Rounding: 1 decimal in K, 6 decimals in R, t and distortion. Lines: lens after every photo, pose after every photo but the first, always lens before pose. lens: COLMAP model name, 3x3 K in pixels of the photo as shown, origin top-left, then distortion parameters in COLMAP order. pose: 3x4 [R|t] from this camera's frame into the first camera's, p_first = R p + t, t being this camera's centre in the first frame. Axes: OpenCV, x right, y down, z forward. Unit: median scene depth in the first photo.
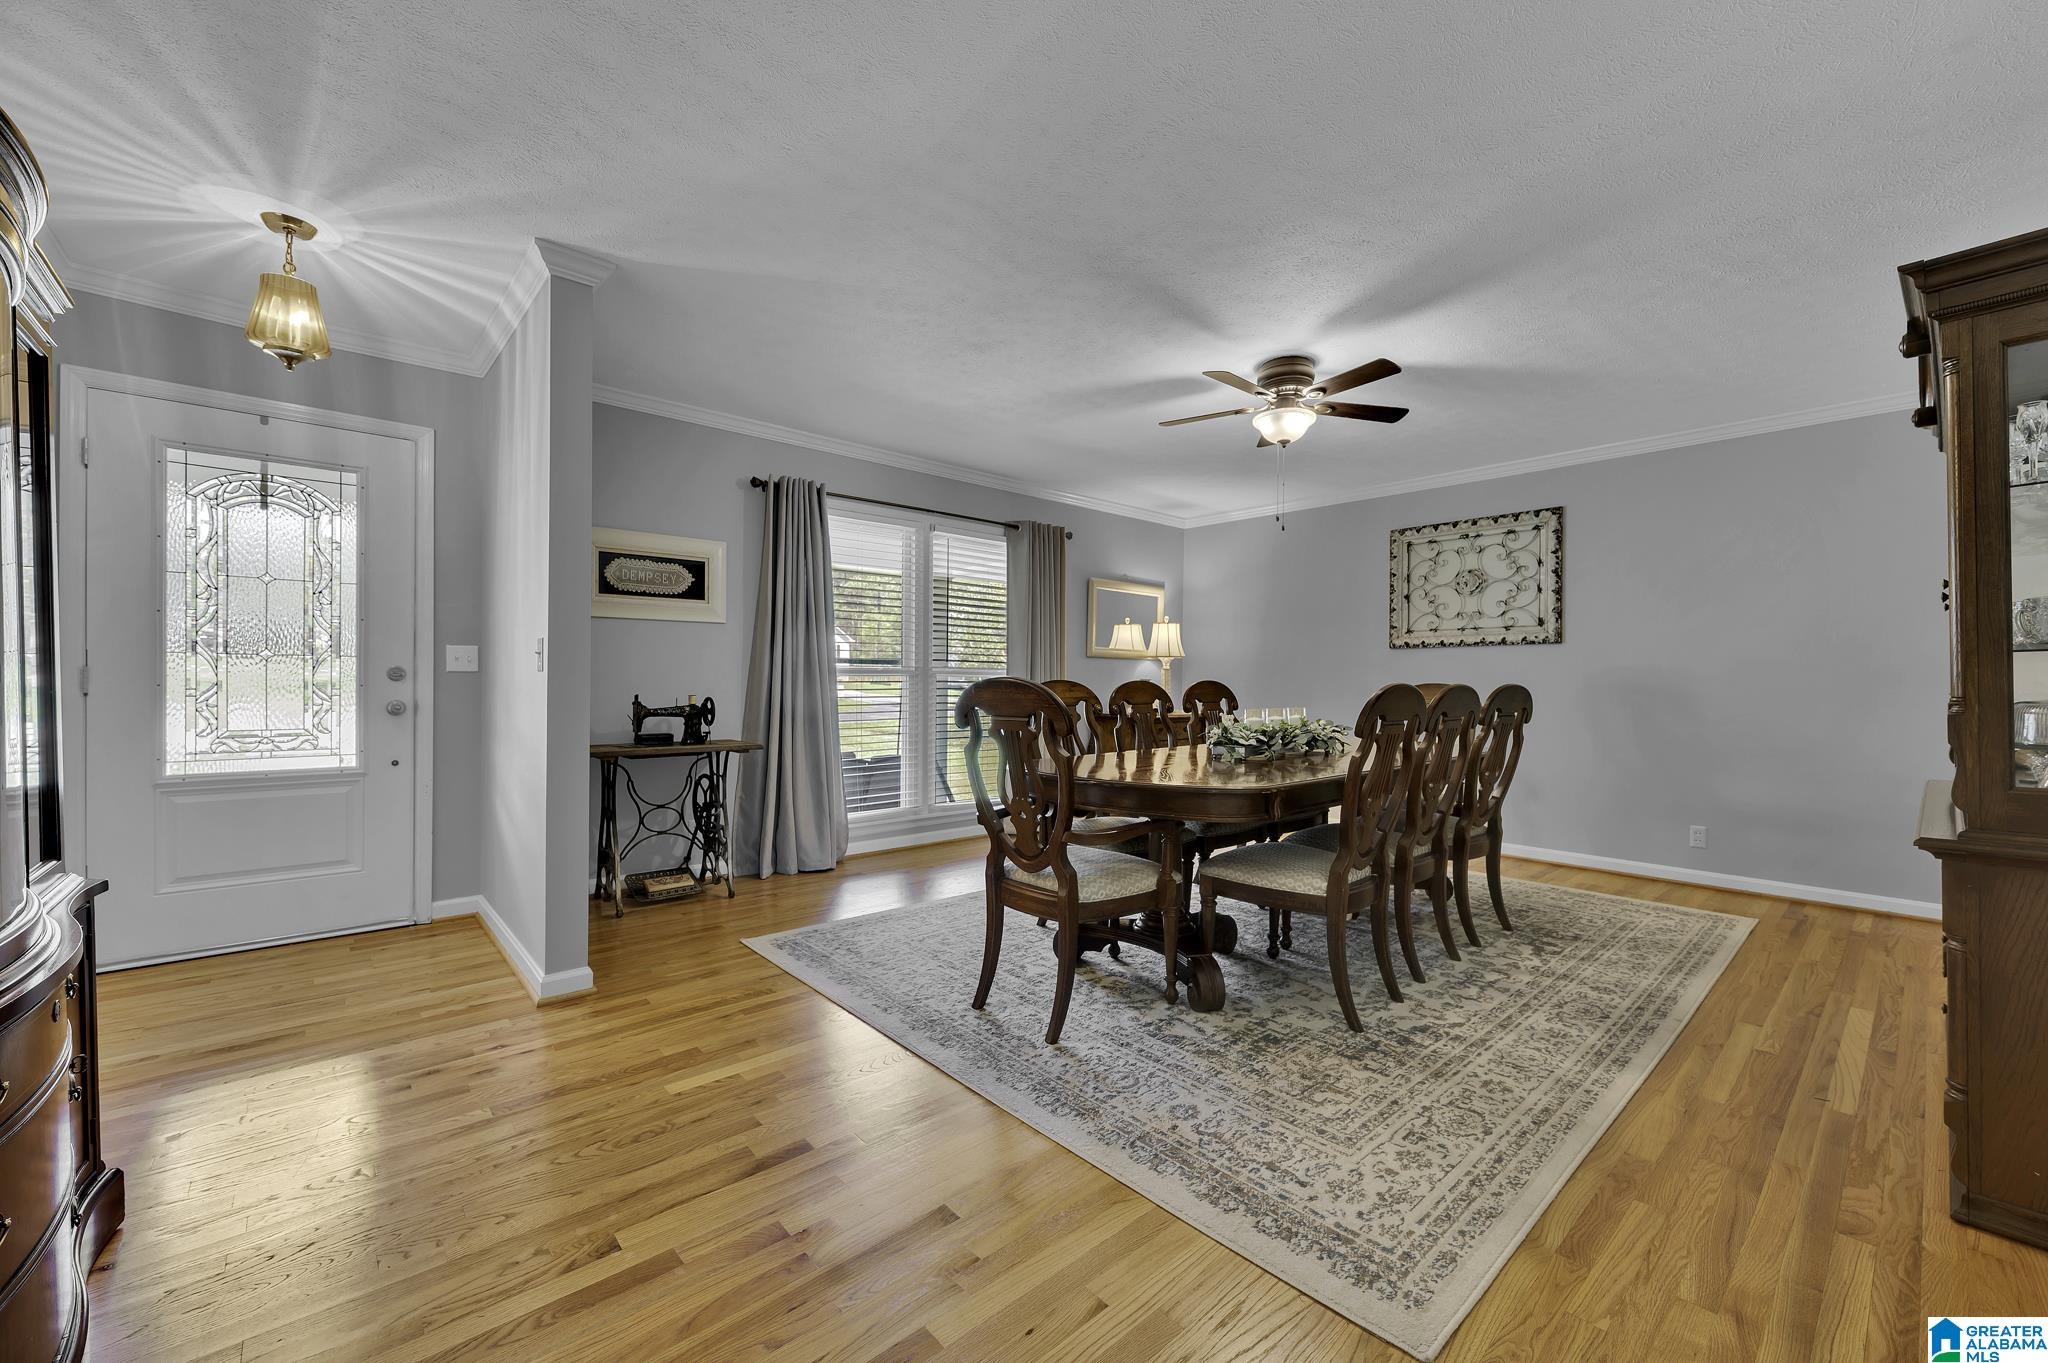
lens RADIAL K [[808.9, 0, 1020.5], [0, 808.9, 685.2], [0, 0, 1]] dist [0.001327, -0.000198]
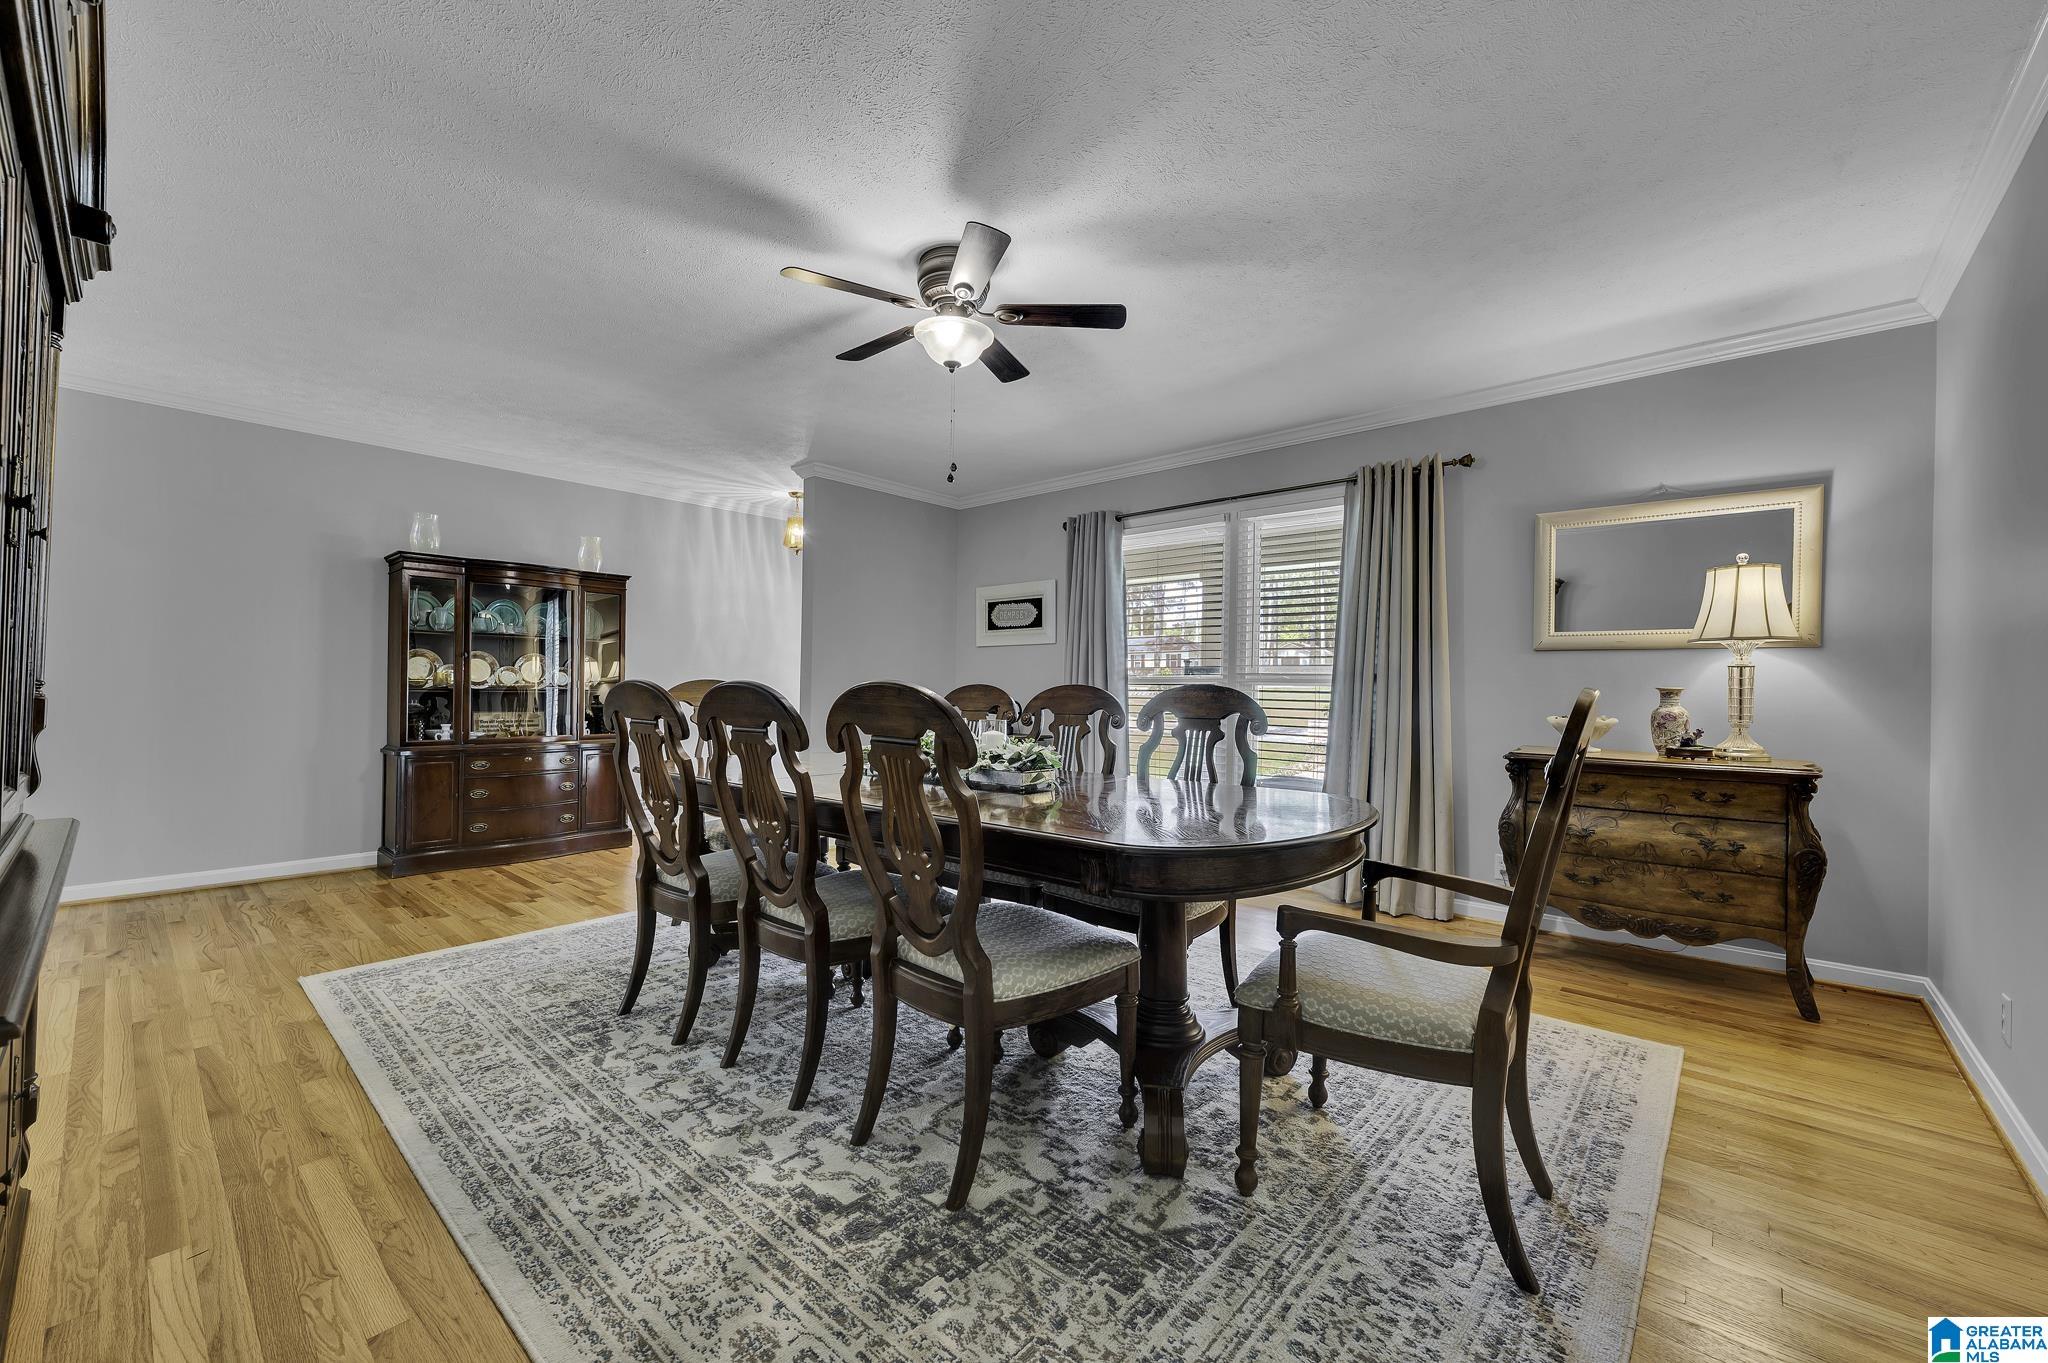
lens RADIAL K [[808.9, 0, 1019.7], [0, 808.9, 687.8], [0, 0, 1]] dist [0.001327, -0.000198]
pose [[0.119199, -0.007676, -0.992841, 1.288810], [-0.018156, 0.999786, -0.009910, 0.007693], [0.992704, 0.019207, 0.119034, 1.170844]]
